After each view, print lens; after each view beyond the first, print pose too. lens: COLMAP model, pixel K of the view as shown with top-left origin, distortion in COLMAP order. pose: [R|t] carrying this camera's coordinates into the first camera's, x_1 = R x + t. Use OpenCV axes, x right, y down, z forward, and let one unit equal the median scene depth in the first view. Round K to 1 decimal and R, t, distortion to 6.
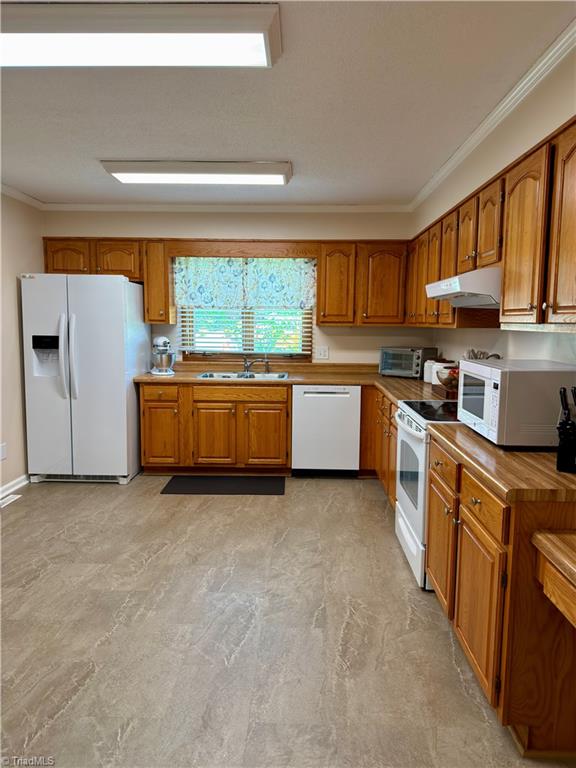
lens RADIAL K [[538.4, 0, 291.2], [0, 538.4, 384.0], [0, 0, 1]] dist [0.066753, -0.089294]
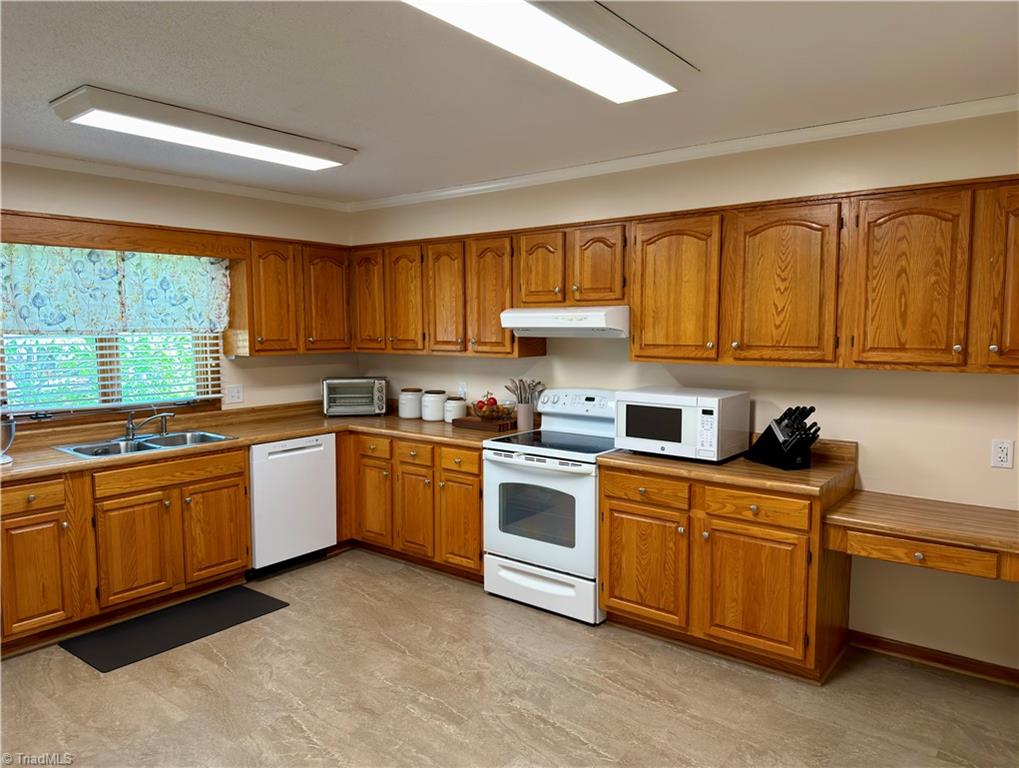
lens RADIAL K [[725.3, 0, 506.1], [0, 725.3, 384.7], [0, 0, 1]] dist [0.047637, -0.058109]
pose [[0.602268, -0.080477, 0.794227, -0.526837], [0.102552, 0.994462, 0.023001, -0.062594], [-0.791680, 0.067597, 0.607185, 0.179700]]
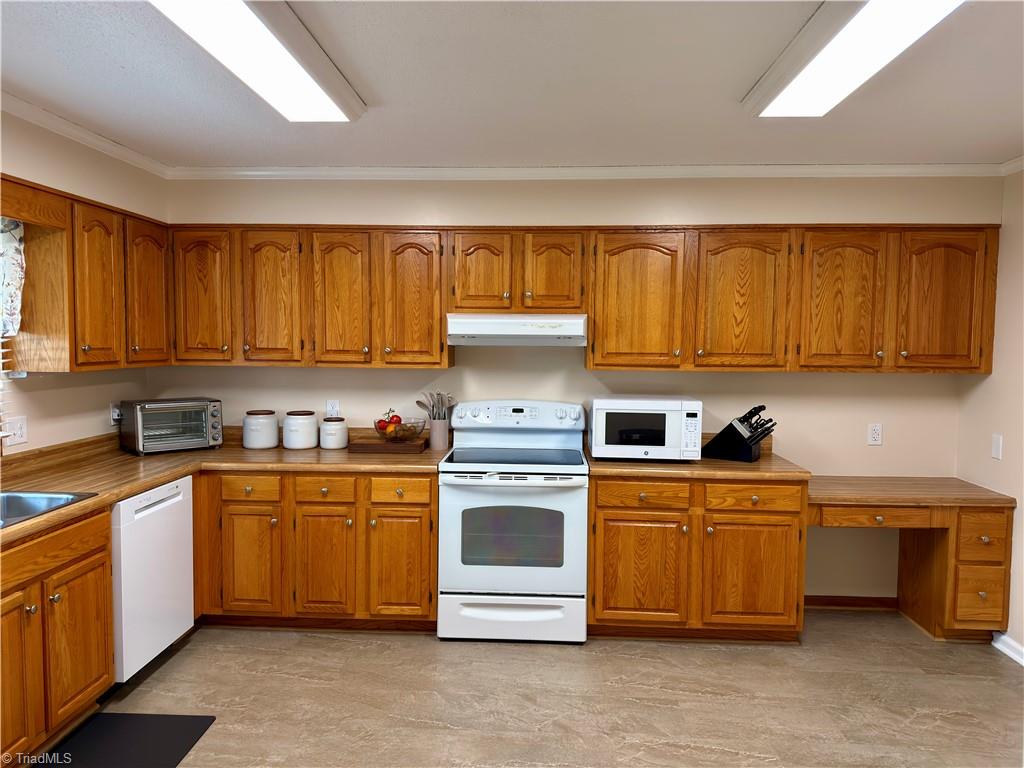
lens RADIAL K [[717.9, 0, 515.7], [0, 717.9, 385.3], [0, 0, 1]] dist [0.066753, -0.089294]
pose [[0.022279, -0.072586, 0.997113, -0.601742], [0.108287, 0.991668, 0.069770, -0.104188], [-0.993870, 0.106420, 0.029954, 0.627166]]
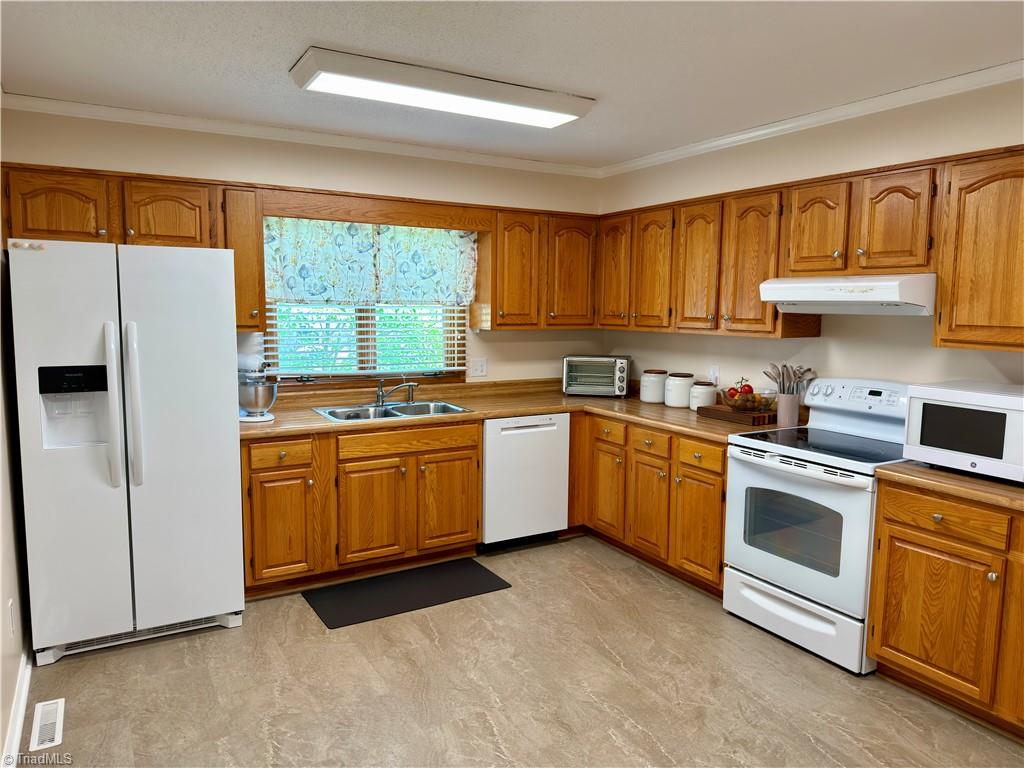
lens RADIAL K [[717.9, 0, 509.3], [0, 717.9, 386.9], [0, 0, 1]] dist [0.066753, -0.089294]
pose [[0.854072, -0.062951, 0.516332, -0.429640], [0.060524, 0.997934, 0.021553, -0.056772], [-0.516622, 0.012843, 0.856117, 0.215853]]
